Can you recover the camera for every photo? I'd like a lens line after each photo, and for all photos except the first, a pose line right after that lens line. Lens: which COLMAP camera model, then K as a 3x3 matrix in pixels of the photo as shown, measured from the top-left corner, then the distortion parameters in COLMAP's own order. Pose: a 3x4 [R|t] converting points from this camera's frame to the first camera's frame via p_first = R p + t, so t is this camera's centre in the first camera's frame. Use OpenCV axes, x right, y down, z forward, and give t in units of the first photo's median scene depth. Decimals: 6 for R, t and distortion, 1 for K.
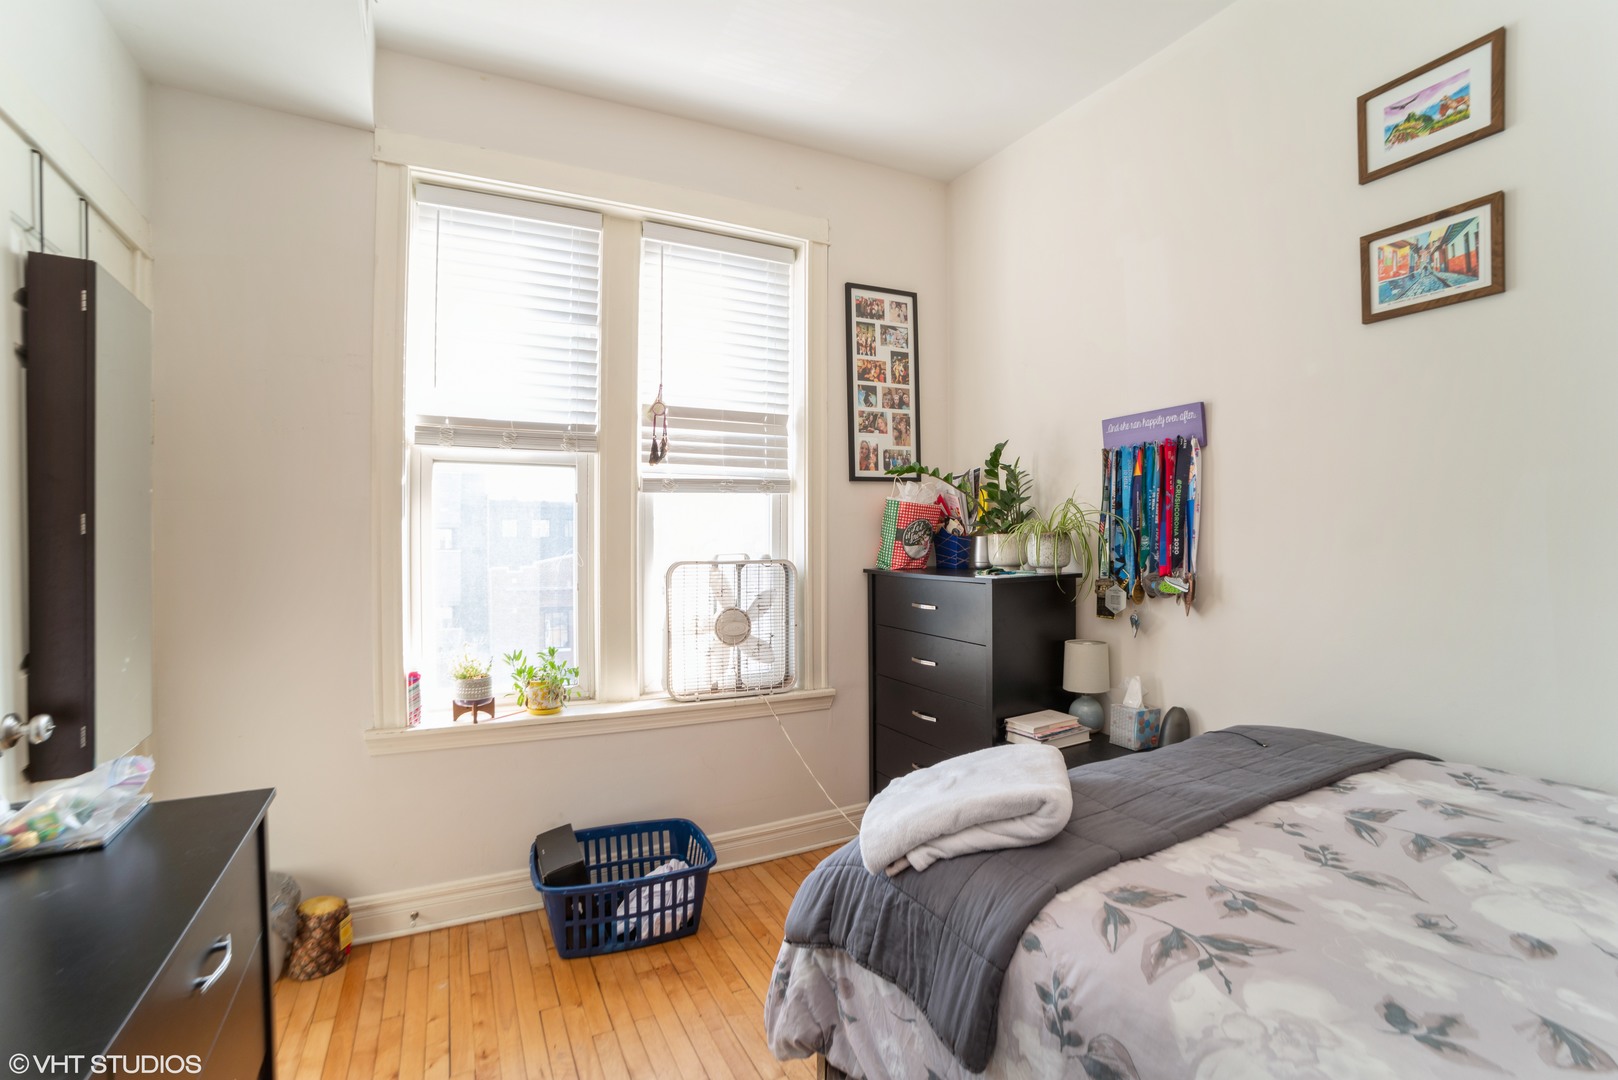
lens RADIAL K [[772.3, 0, 809.0], [0, 772.3, 540.0], [0, 0, 1]] dist [-0.002150, 0.015772]
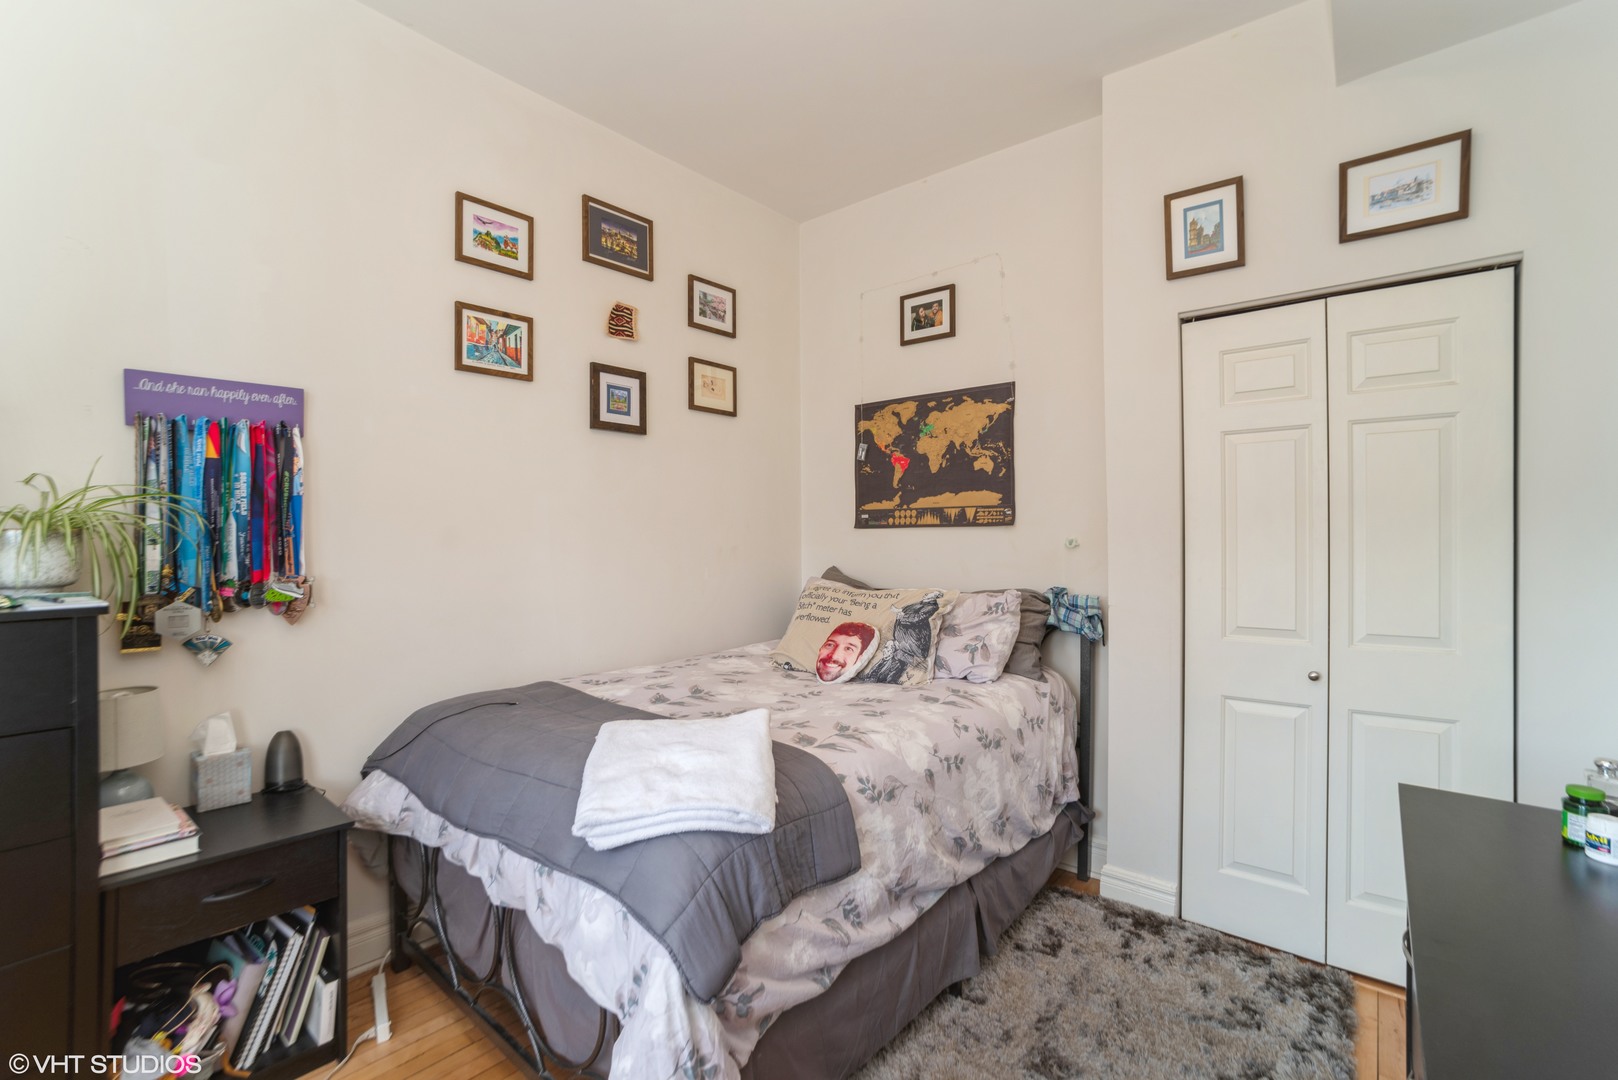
lens RADIAL K [[772.3, 0, 809.0], [0, 772.3, 540.0], [0, 0, 1]] dist [-0.002150, 0.015772]
pose [[-0.391391, -0.007555, 0.920193, -0.694190], [0.005193, 0.999932, 0.010419, -0.007367], [-0.920210, 0.008857, -0.391326, 0.976012]]
